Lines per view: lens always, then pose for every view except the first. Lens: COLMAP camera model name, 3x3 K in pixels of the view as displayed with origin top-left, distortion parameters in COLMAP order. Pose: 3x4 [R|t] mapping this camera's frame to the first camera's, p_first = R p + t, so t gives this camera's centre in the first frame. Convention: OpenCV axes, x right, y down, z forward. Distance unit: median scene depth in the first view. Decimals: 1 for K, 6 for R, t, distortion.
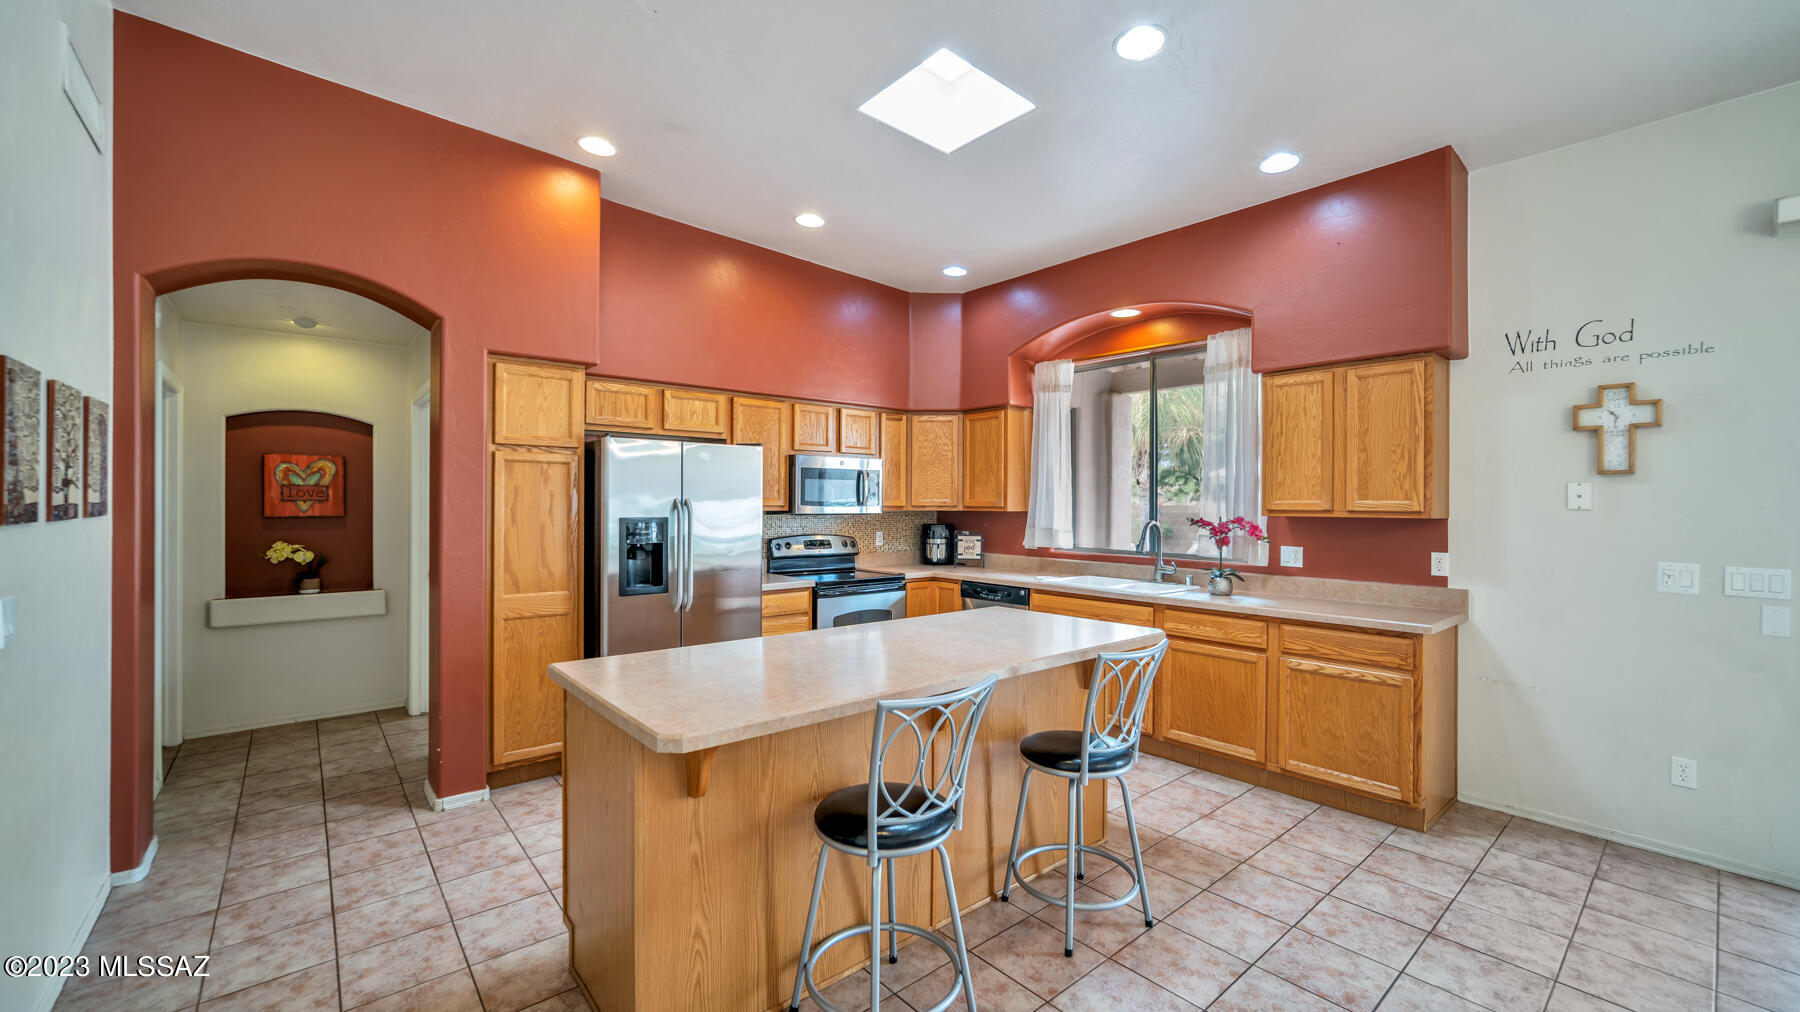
lens RADIAL K [[740.8, 0, 901.0], [0, 740.8, 511.8], [0, 0, 1]] dist [-0.007107, 0.001493]
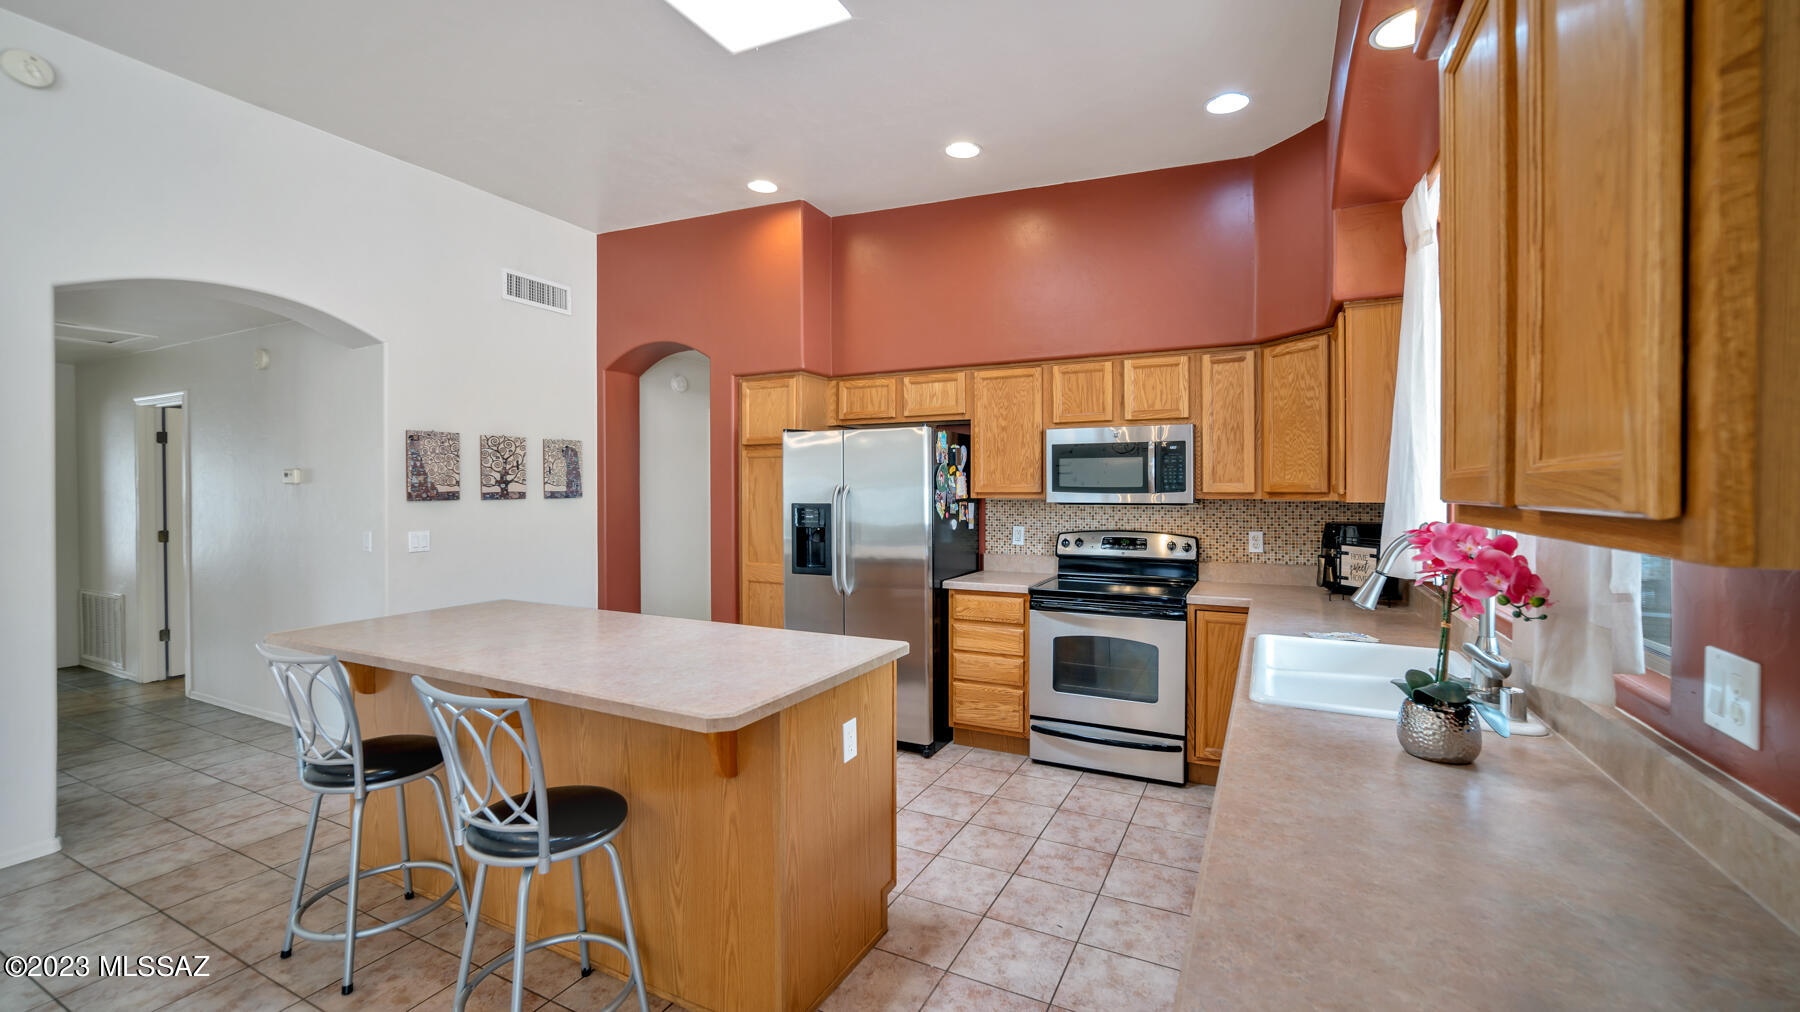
lens RADIAL K [[740.8, 0, 914.5], [0, 740.8, 493.3], [0, 0, 1]] dist [-0.007107, 0.001493]
pose [[0.381806, -0.001838, -0.924241, 0.814800], [-0.008249, 0.999951, -0.005396, -0.002373], [0.924206, 0.009684, 0.381772, 0.825318]]
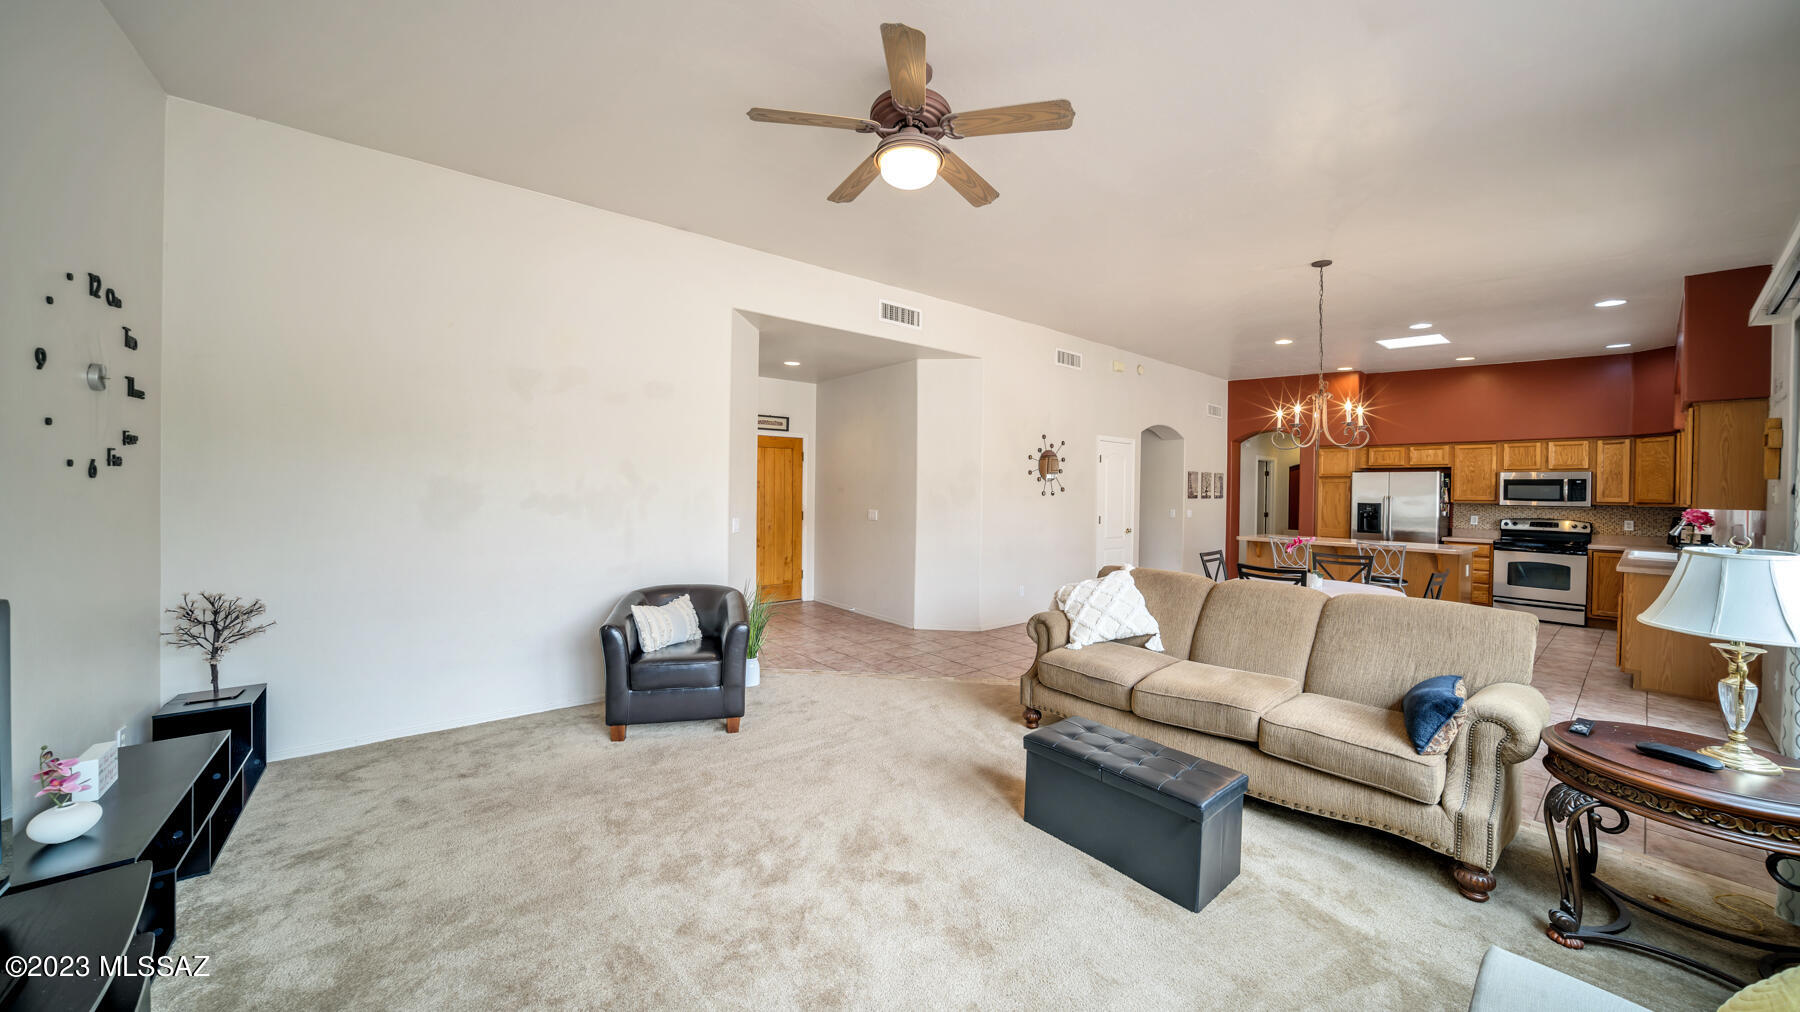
lens RADIAL K [[610.8, 0, 911.7], [0, 610.8, 492.5], [0, 0, 1]] dist [-0.002318, 0.000292]
pose [[-0.037464, -0.002486, -0.999295, 2.092746], [-0.028125, 0.999603, -0.001432, 0.022989], [0.998902, 0.028052, -0.037519, -0.580871]]
